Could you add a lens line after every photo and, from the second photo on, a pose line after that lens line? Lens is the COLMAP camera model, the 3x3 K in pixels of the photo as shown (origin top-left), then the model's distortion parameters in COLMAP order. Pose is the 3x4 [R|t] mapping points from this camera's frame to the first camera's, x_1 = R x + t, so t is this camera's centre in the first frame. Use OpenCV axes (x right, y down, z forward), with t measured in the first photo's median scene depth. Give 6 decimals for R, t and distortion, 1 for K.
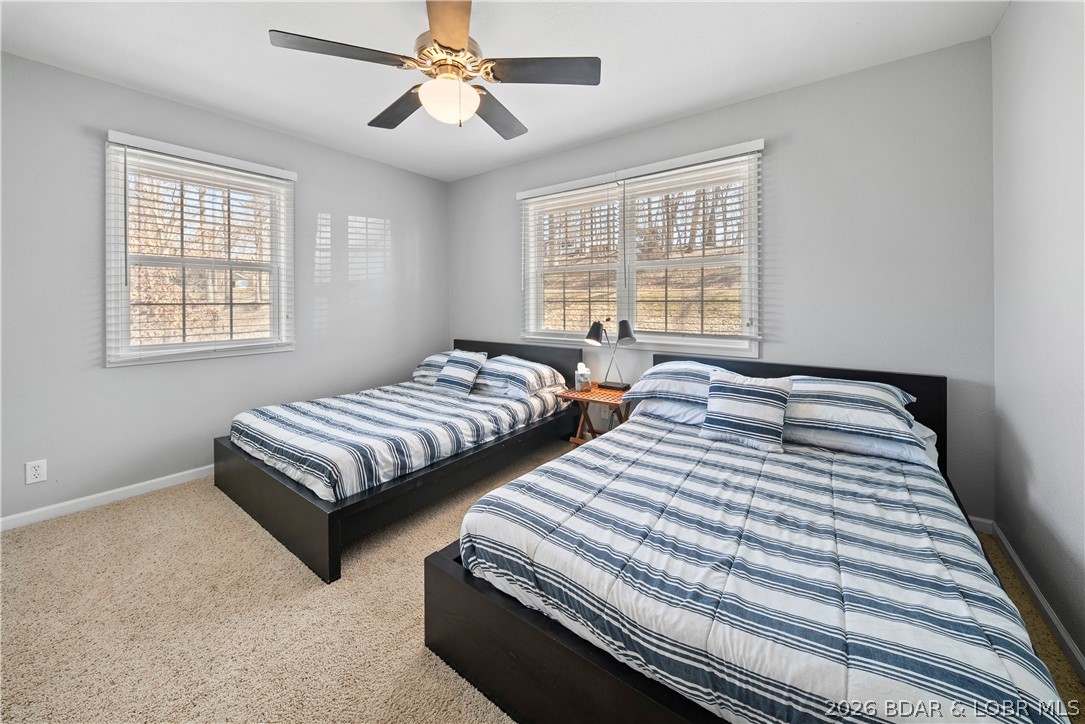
lens RADIAL K [[405.1, 0, 542.5], [0, 405.1, 292.0], [0, 0, 1]] dist [0.008720, -0.000315]
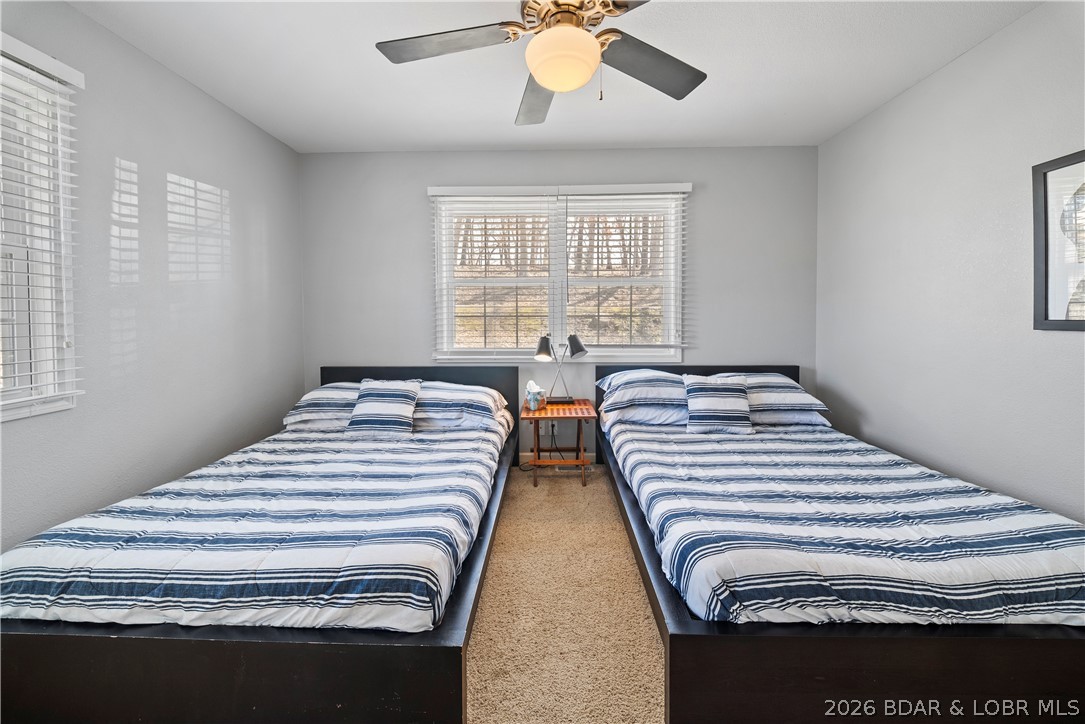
lens RADIAL K [[397.5, 0, 540.9], [0, 397.5, 313.8], [0, 0, 1]] dist [-0.002678, -0.000328]
pose [[0.811804, 0.003205, 0.583921, -0.449899], [-0.013330, 0.999826, 0.013045, 0.006056], [-0.583778, -0.018374, 0.811706, 0.244410]]
